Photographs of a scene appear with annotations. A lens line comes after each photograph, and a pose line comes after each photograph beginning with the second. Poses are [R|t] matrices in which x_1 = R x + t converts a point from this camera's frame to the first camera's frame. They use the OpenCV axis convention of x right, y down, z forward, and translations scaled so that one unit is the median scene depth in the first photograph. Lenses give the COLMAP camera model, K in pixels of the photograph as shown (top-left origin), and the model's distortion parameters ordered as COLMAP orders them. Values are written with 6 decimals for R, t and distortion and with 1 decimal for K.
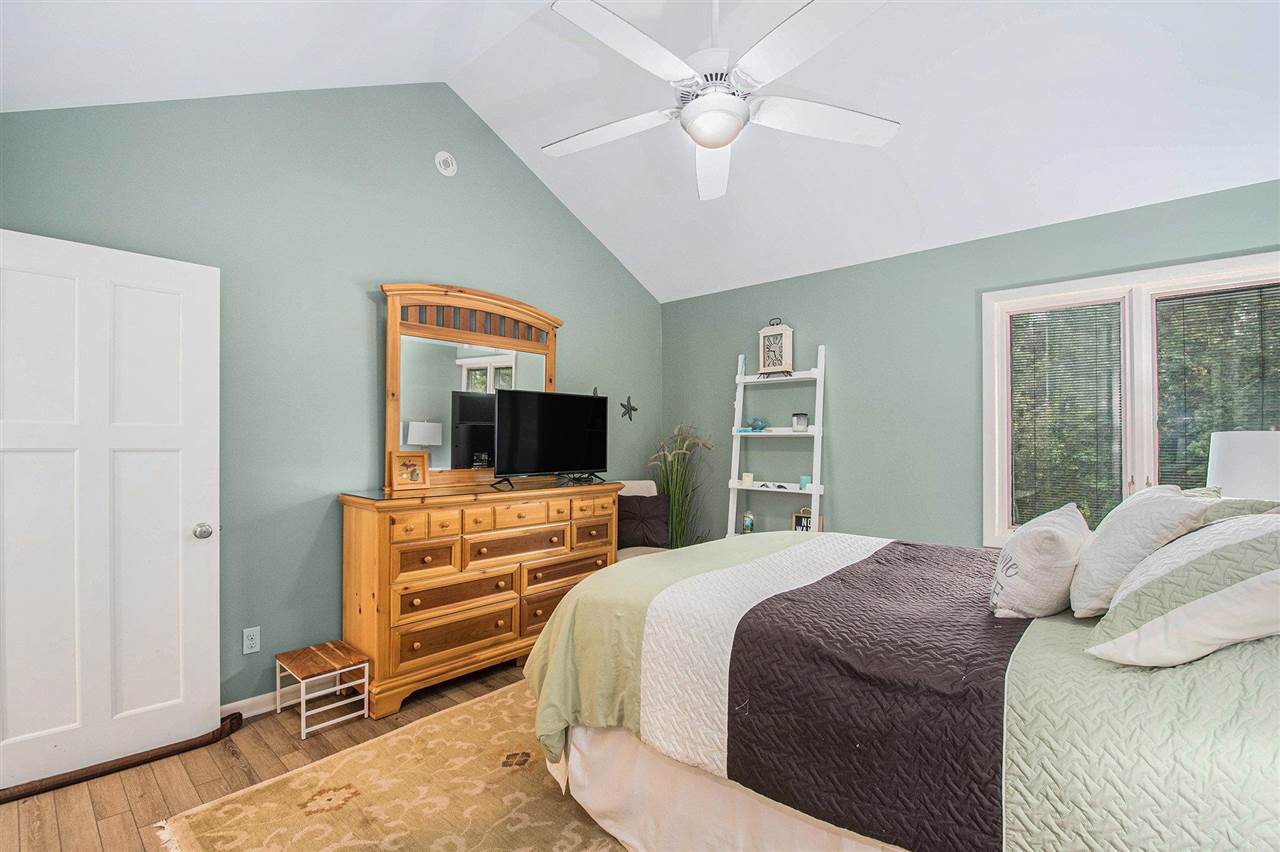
lens RADIAL K [[548.6, 0, 639.5], [0, 548.6, 459.3], [0, 0, 1]] dist [0.025728, -0.027414]
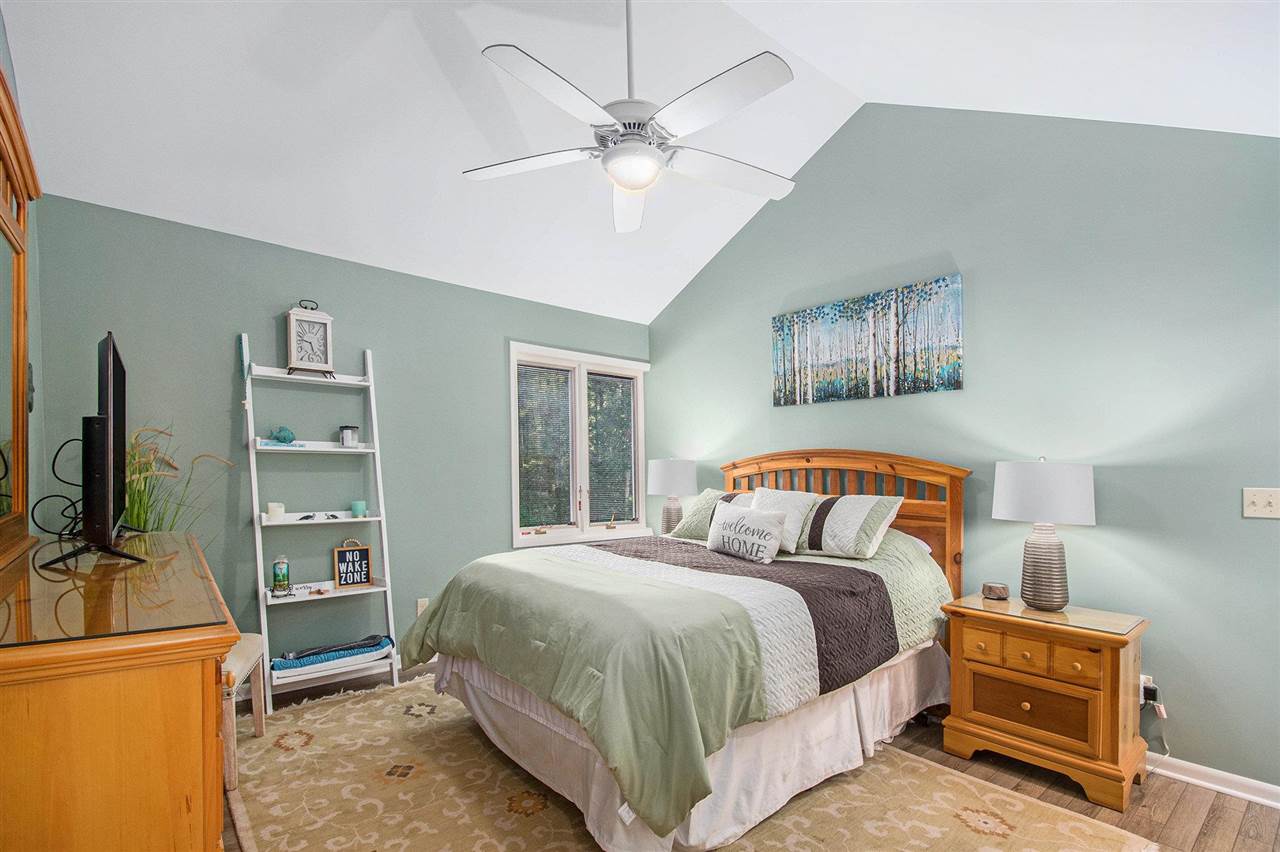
lens RADIAL K [[619.4, 0, 643.1], [0, 619.4, 470.1], [0, 0, 1]] dist [0.000476, 0.000005]
pose [[0.153962, -0.008963, 0.988036, -0.555807], [0.007030, 0.999943, 0.007976, -0.021218], [-0.988052, 0.005718, 0.154016, 0.416208]]
